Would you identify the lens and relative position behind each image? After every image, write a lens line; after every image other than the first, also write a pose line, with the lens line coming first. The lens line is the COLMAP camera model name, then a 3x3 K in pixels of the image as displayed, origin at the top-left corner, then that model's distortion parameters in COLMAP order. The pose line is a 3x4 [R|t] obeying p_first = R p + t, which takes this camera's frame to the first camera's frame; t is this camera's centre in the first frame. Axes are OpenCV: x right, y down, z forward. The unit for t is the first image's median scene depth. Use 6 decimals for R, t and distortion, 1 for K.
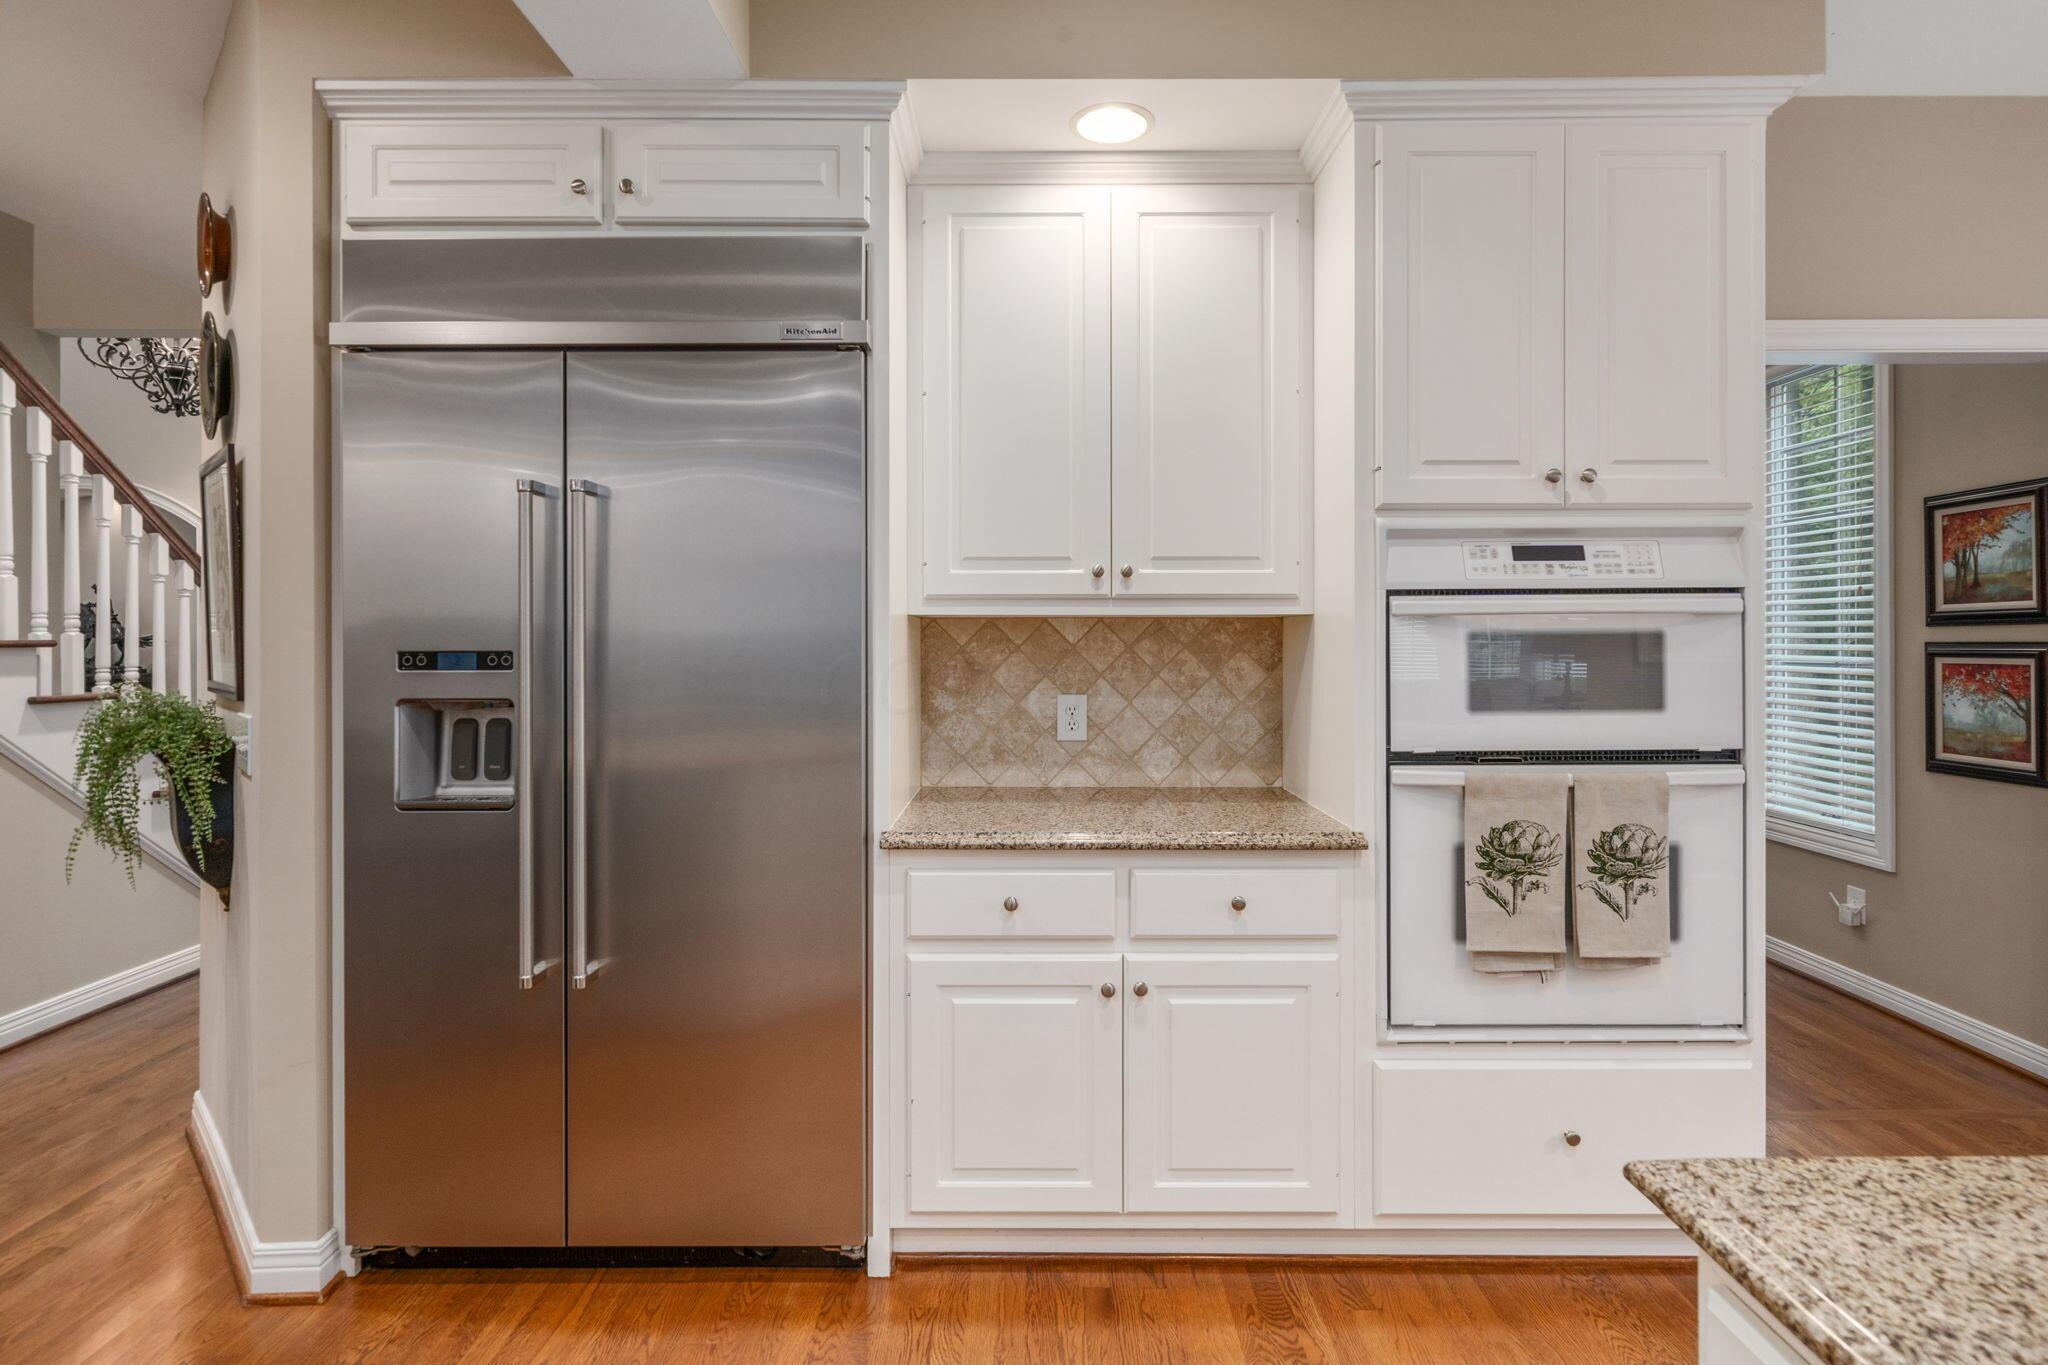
lens RADIAL K [[999.7, 0, 1027.4], [0, 999.7, 639.7], [0, 0, 1]] dist [0.000842, 0.000009]
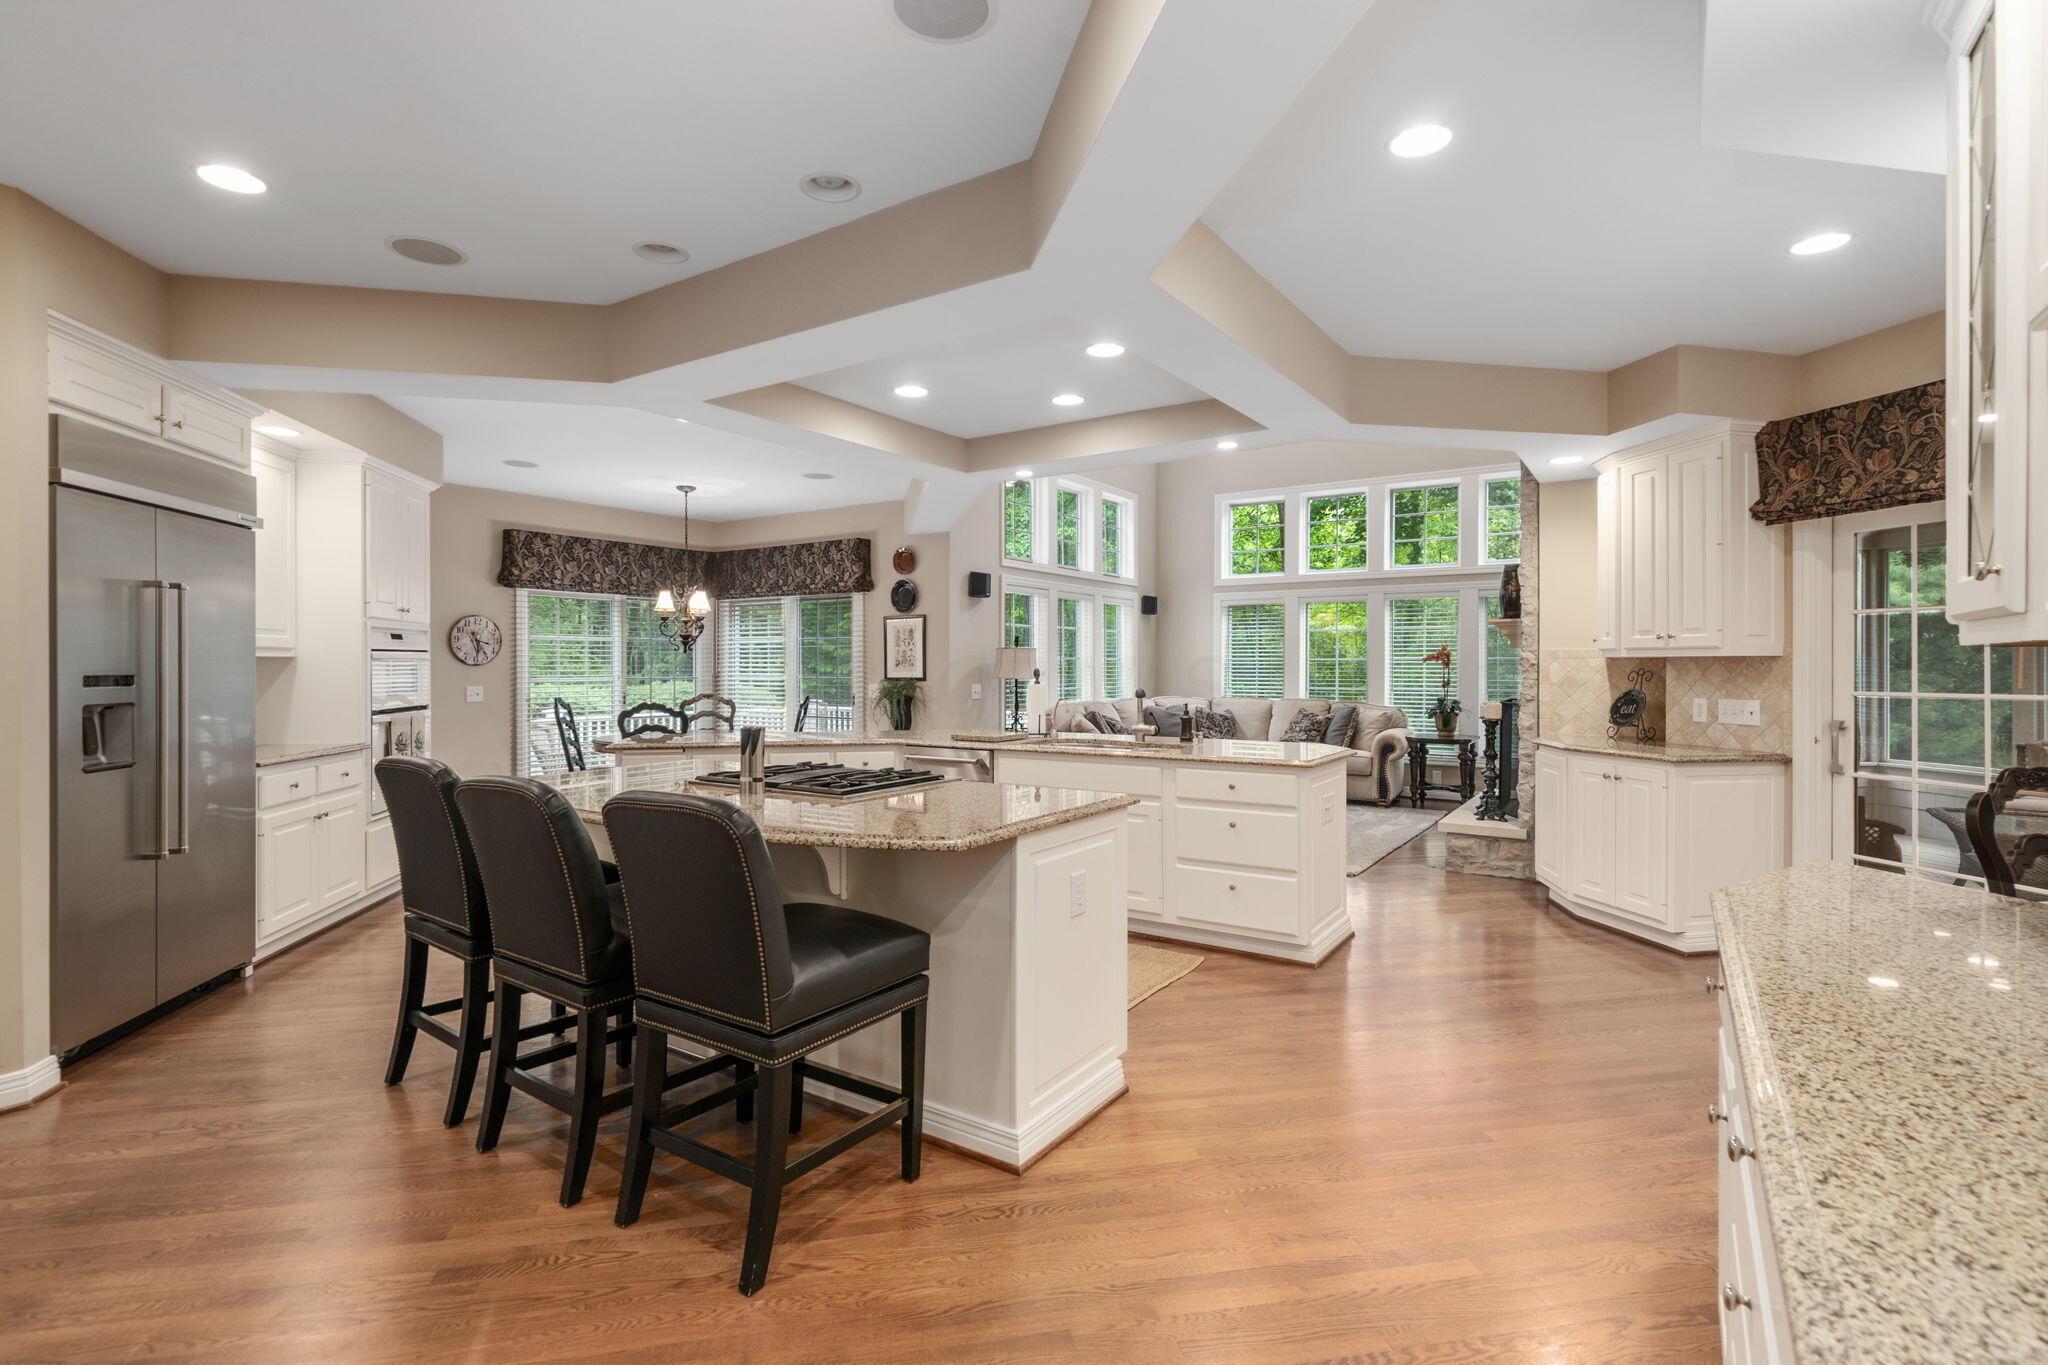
lens RADIAL K [[958.1, 0, 1030.7], [0, 958.1, 669.1], [0, 0, 1]] dist [0.004407, -0.000057]
pose [[-0.199964, -0.002173, 0.979801, -2.442169], [0.003336, 0.999990, 0.002899, 0.001638], [-0.979798, 0.003848, -0.199954, -0.191704]]
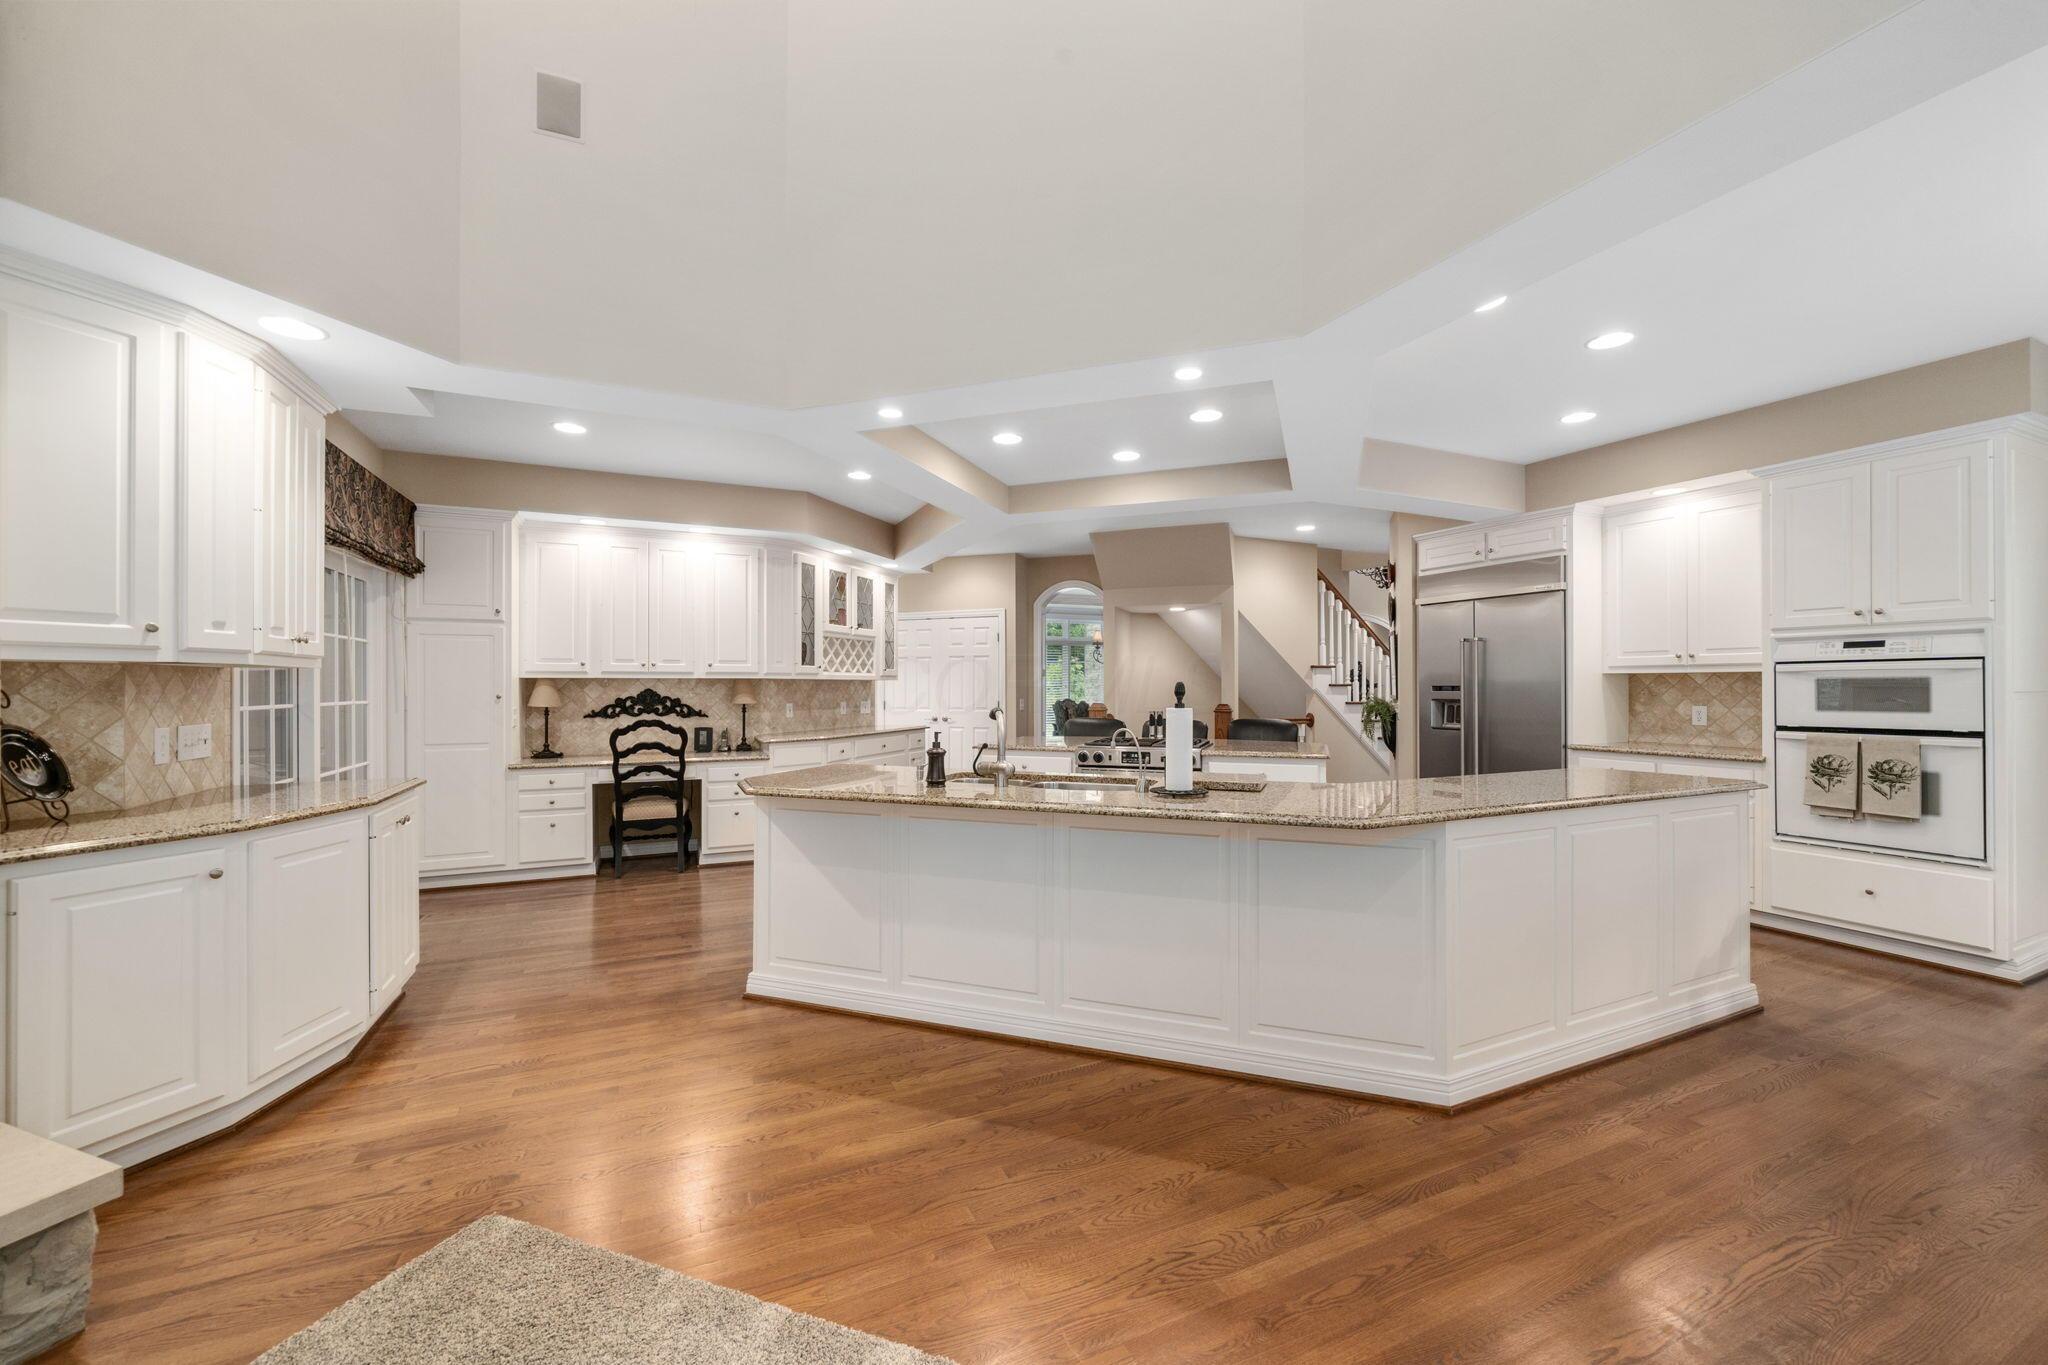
lens RADIAL K [[797.0, 0, 1028.7], [0, 797.0, 682.5], [0, 0, 1]] dist [-0.000483, -0.000020]
pose [[0.424828, -0.003198, -0.905268, 1.384988], [-0.001817, 0.999989, -0.004386, 0.014785], [0.905272, 0.003508, 0.424818, -1.579475]]
